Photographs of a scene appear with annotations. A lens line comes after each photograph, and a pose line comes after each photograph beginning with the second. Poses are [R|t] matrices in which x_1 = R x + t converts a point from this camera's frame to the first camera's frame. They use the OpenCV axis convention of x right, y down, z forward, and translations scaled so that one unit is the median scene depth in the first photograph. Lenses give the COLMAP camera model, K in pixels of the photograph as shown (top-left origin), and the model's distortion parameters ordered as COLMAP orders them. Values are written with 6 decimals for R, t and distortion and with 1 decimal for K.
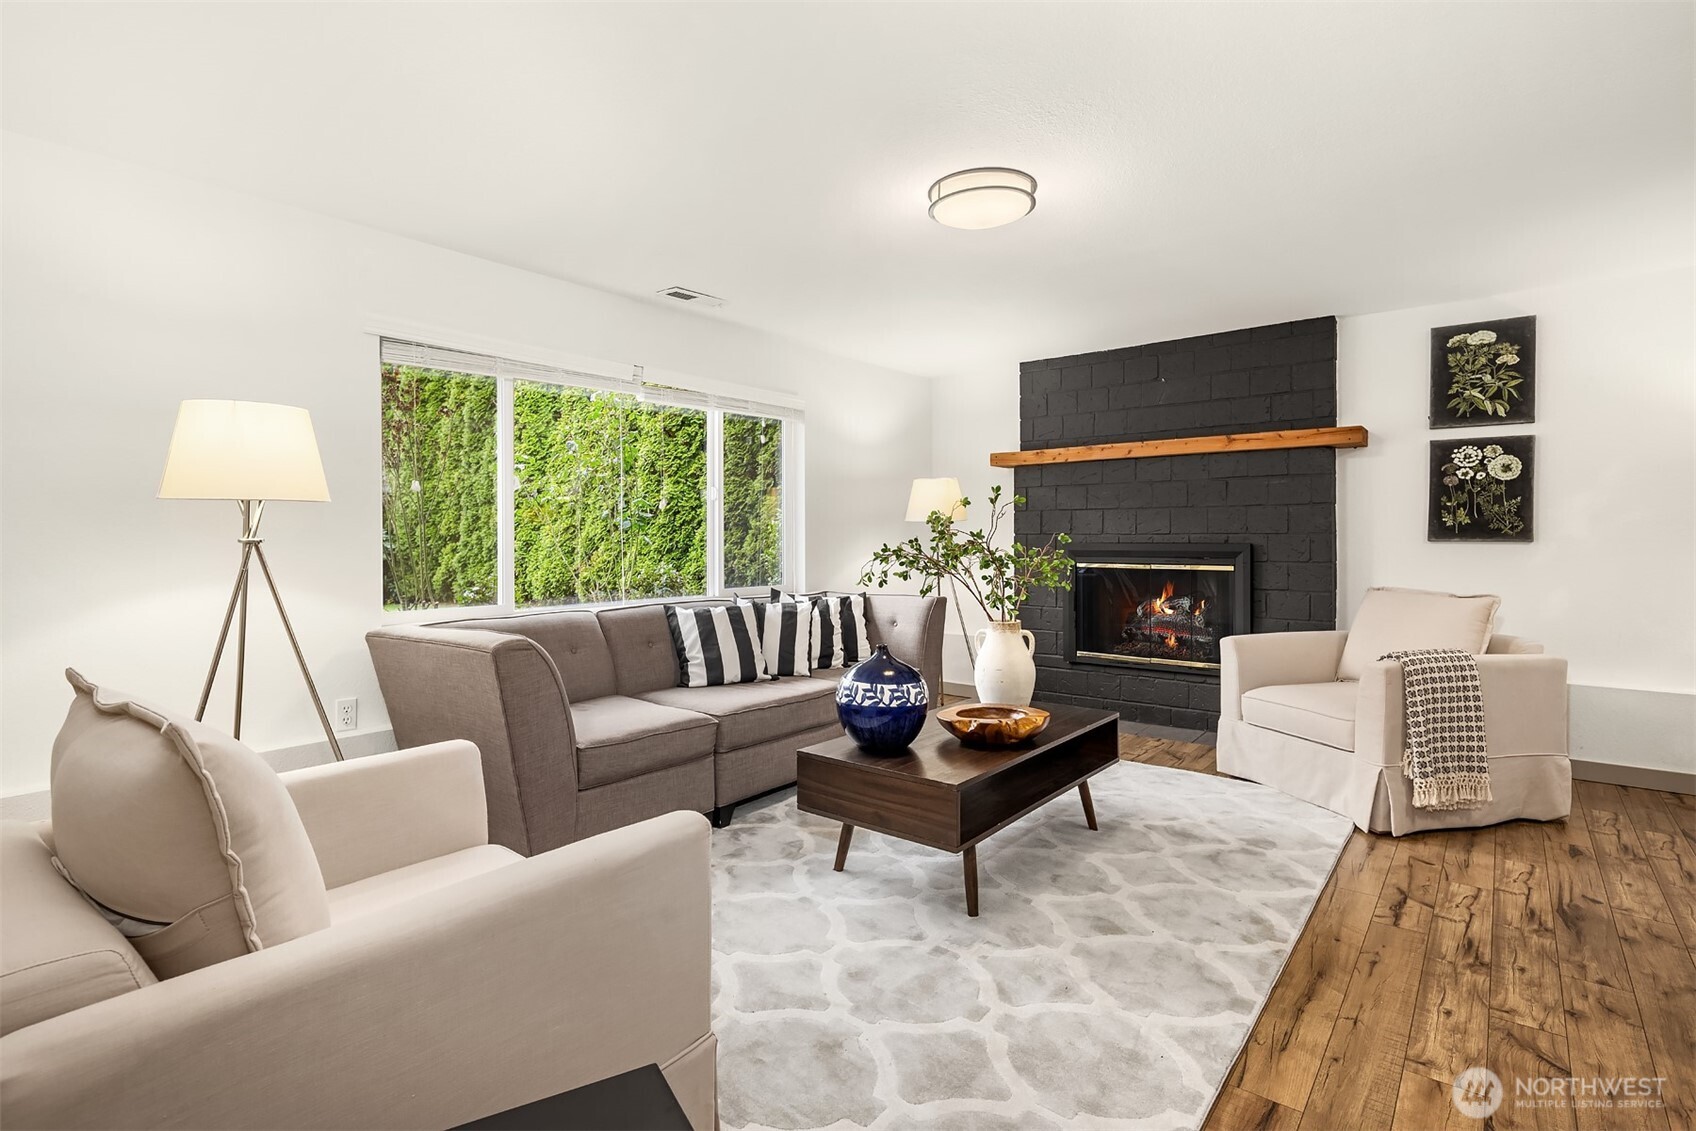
lens RADIAL K [[810.9, 0, 840.7], [0, 810.9, 540.1], [0, 0, 1]] dist [-0.000034, -0.001249]
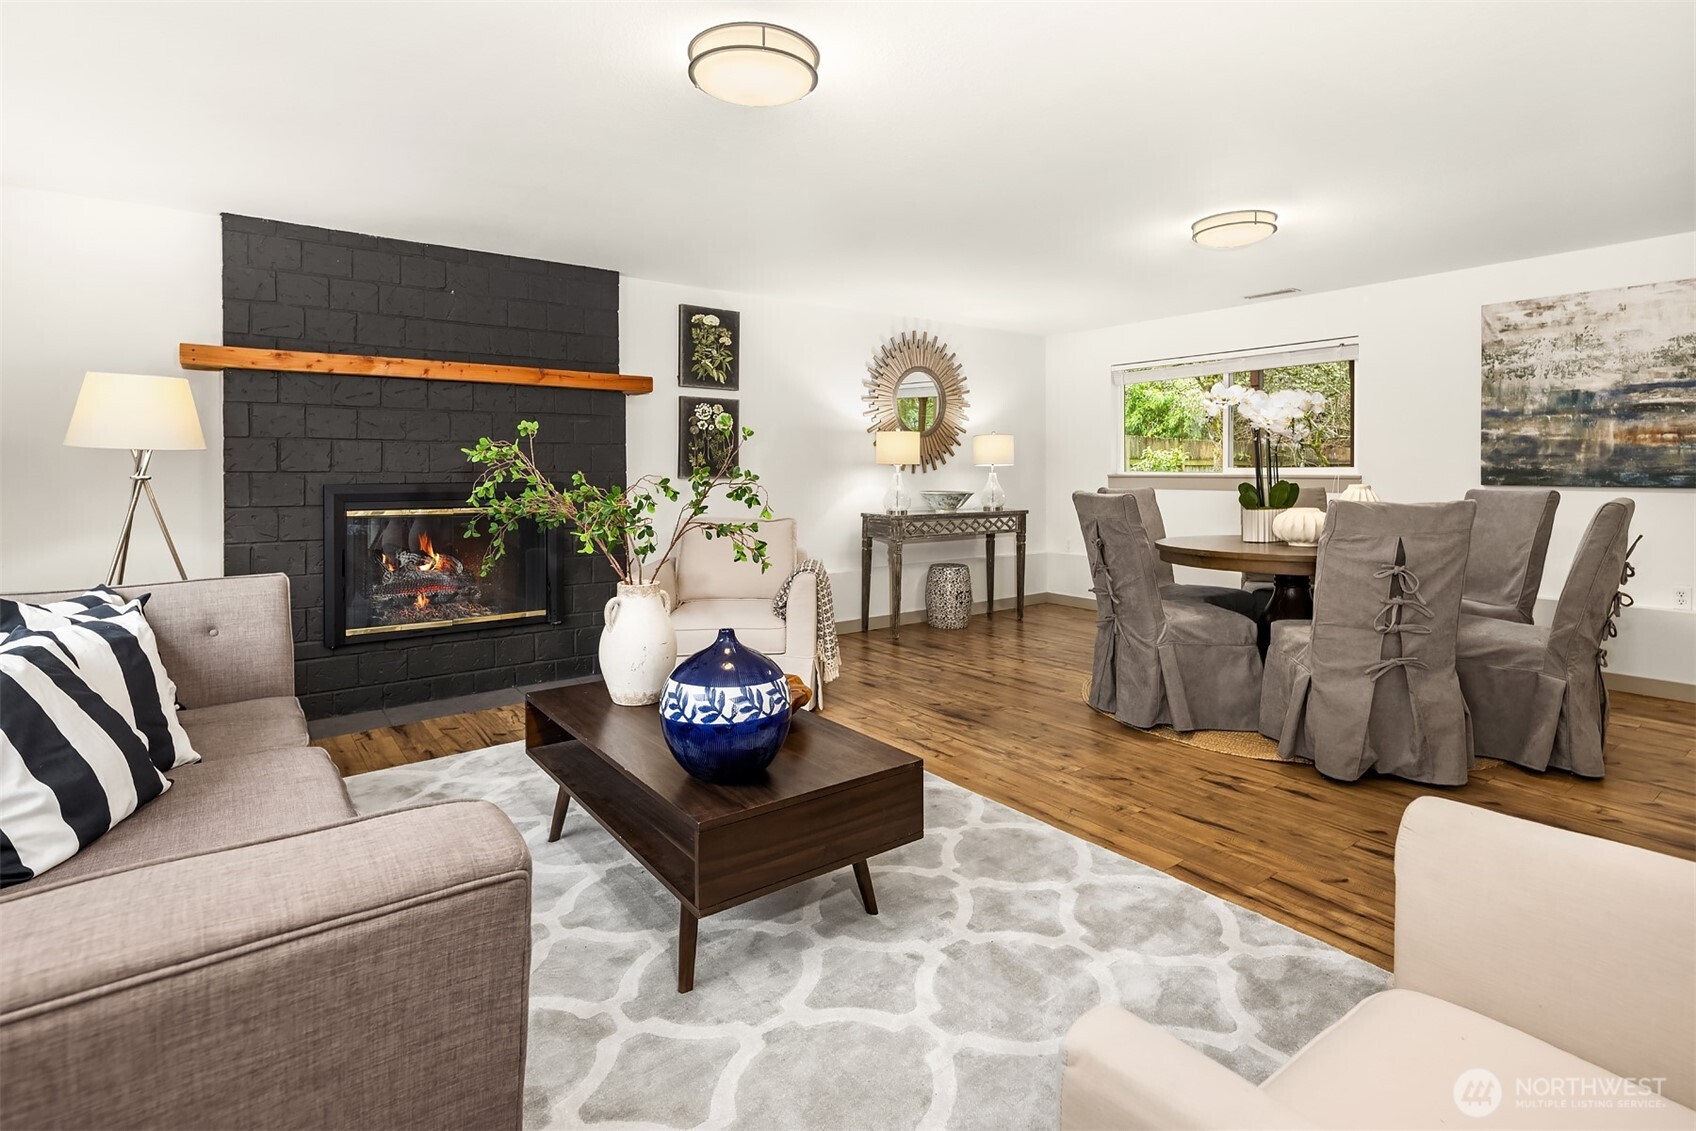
lens RADIAL K [[816.8, 0, 832.3], [0, 816.8, 471.8], [0, 0, 1]] dist [0.002800, -0.001740]
pose [[0.252278, 0.001934, 0.967653, -0.529803], [0.004554, 0.999985, -0.003186, -0.005100], [-0.967644, 0.005211, 0.252265, 0.622867]]
